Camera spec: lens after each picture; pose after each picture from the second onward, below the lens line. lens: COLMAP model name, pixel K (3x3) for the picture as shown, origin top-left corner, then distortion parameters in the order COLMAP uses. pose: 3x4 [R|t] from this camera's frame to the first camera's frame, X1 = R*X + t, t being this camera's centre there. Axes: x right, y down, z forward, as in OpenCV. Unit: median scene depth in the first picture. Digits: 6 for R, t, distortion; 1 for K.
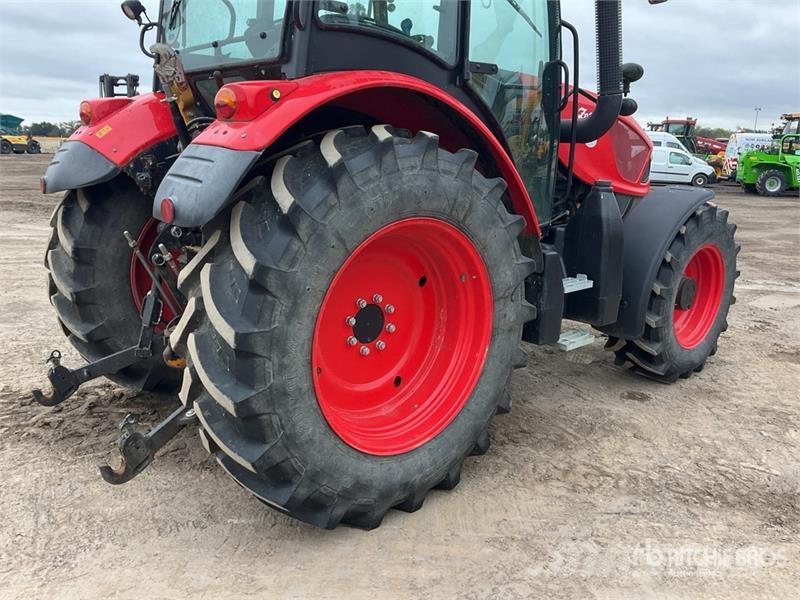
lens RADIAL K [[656.5, 0, 400.0], [0, 656.5, 300.0], [0, 0, 1]] dist [0.101485, -0.199624]
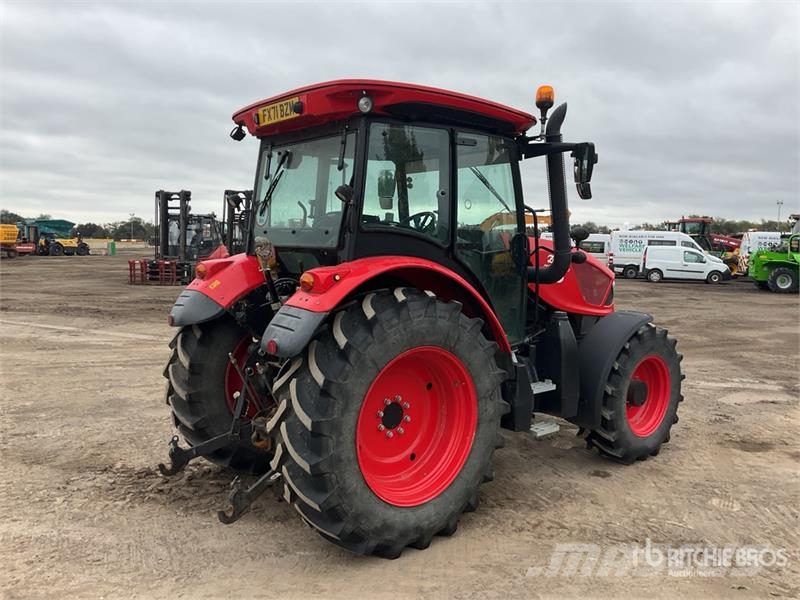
lens RADIAL K [[656.7, 0, 399.2], [0, 656.7, 290.9], [0, 0, 1]] dist [0.102533, -0.211534]
pose [[0.998989, -0.008694, -0.044114, 0.029857], [0.001870, 0.988312, -0.152432, -0.013330], [0.044924, 0.152195, 0.987329, -0.427099]]
